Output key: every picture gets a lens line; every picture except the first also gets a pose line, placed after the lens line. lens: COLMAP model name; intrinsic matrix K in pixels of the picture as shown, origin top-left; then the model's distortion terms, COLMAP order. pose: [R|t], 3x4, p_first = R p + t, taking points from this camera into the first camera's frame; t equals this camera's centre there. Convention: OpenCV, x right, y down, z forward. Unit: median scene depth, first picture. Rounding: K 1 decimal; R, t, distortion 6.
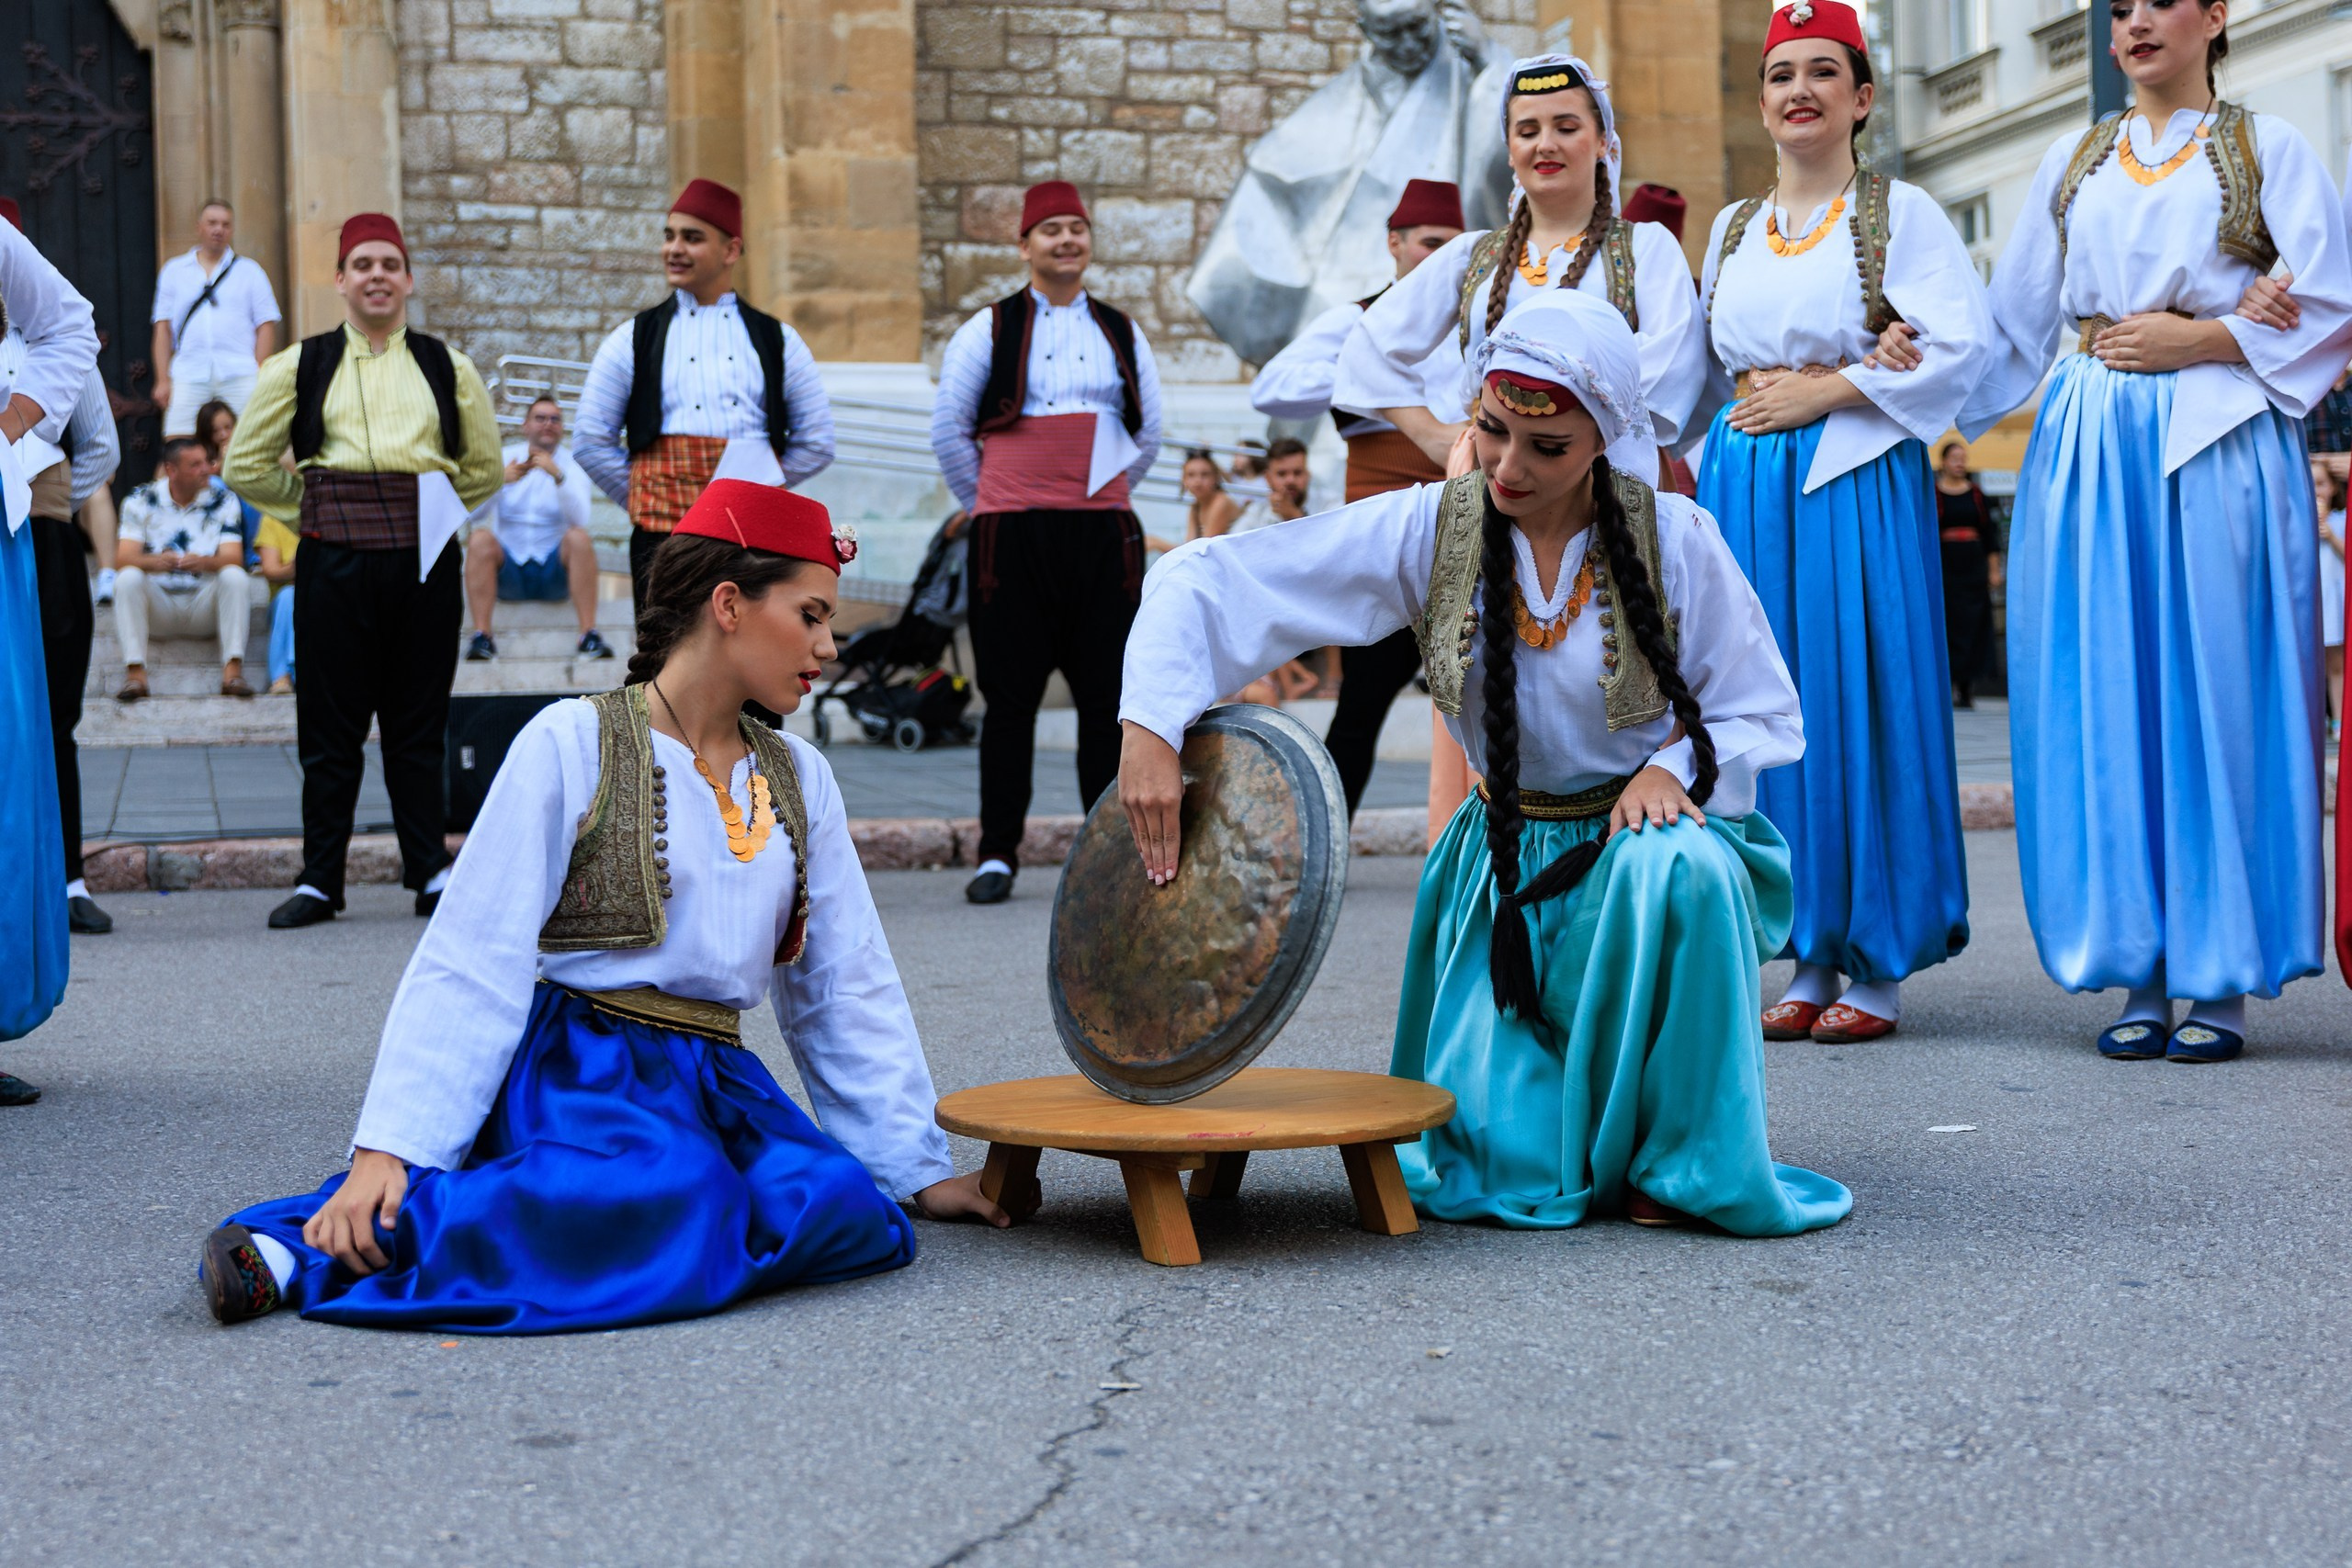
lens RADIAL K [[3228.6, 0, 1142.4], [0, 3228.6, 789.4], [0, 0, 1]] dist [0.003100, -0.015777]
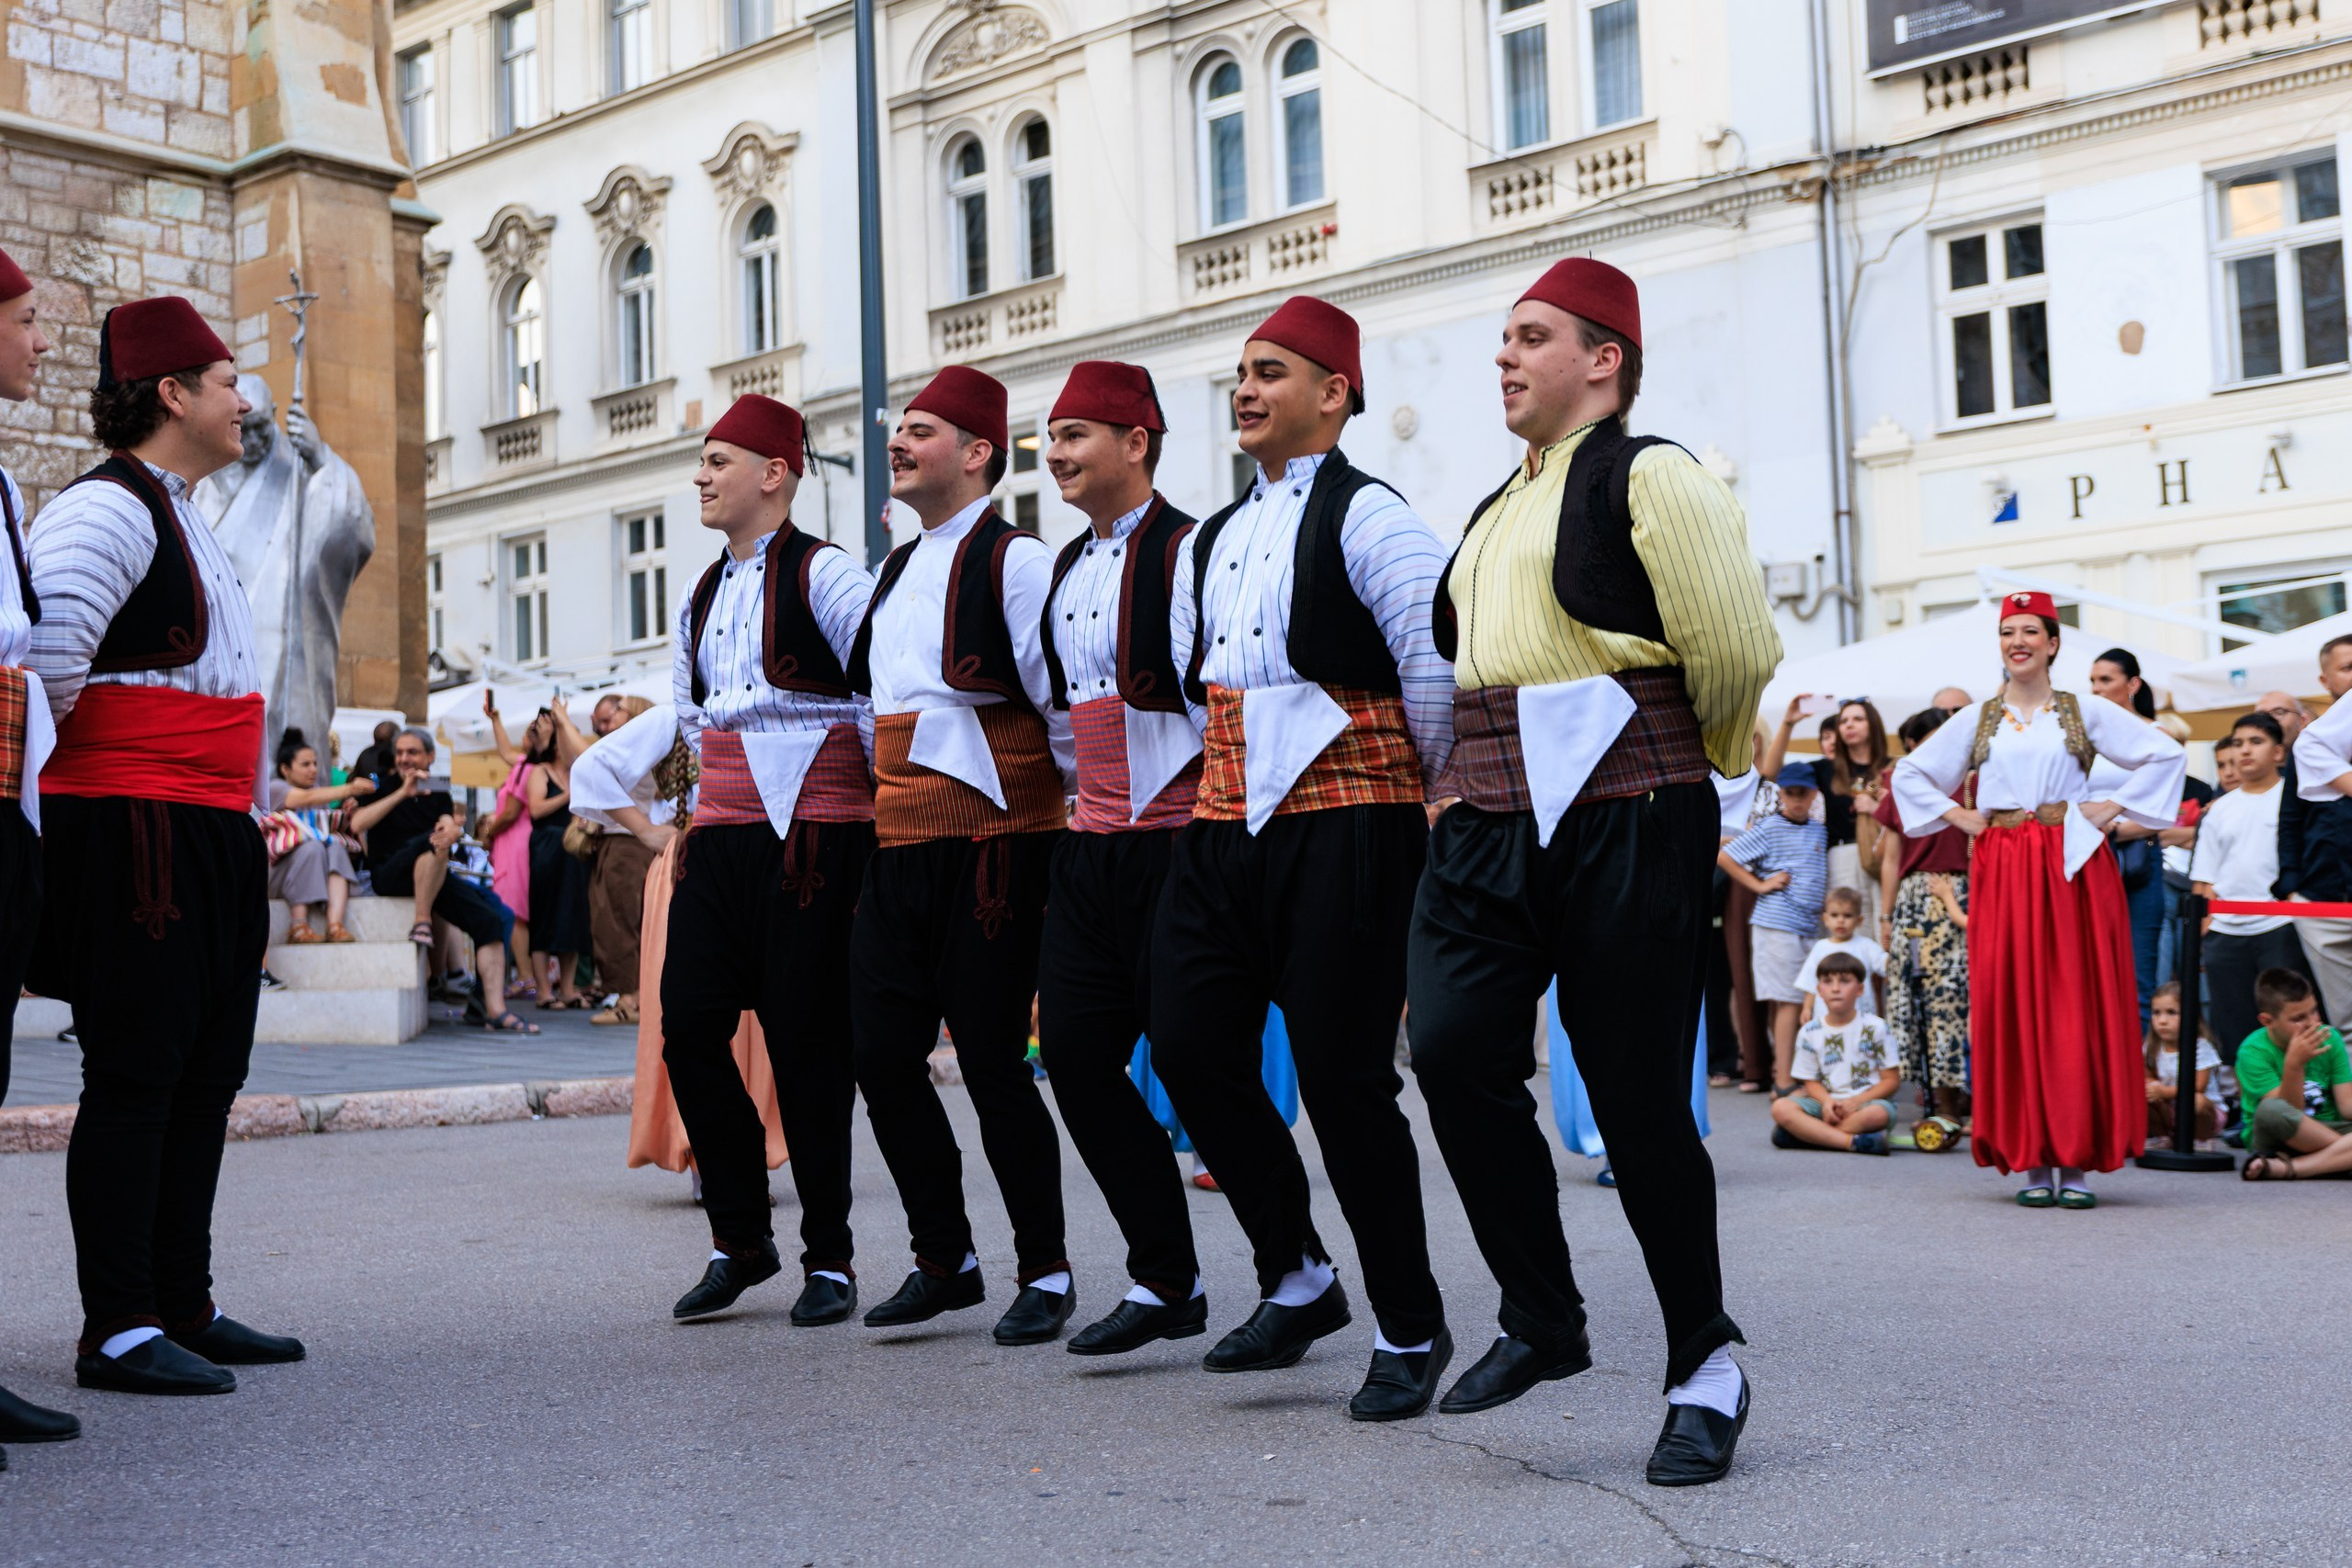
lens RADIAL K [[2770.1, 0, 1176.0], [0, 2770.1, 784.0], [0, 0, 1]] dist [0.002583, 0.014002]
pose [[0.843531, 0.038227, 0.535719, -0.128201], [0.012126, 0.995854, -0.090154, -0.005190], [-0.536944, 0.082544, 0.839570, -0.026420]]
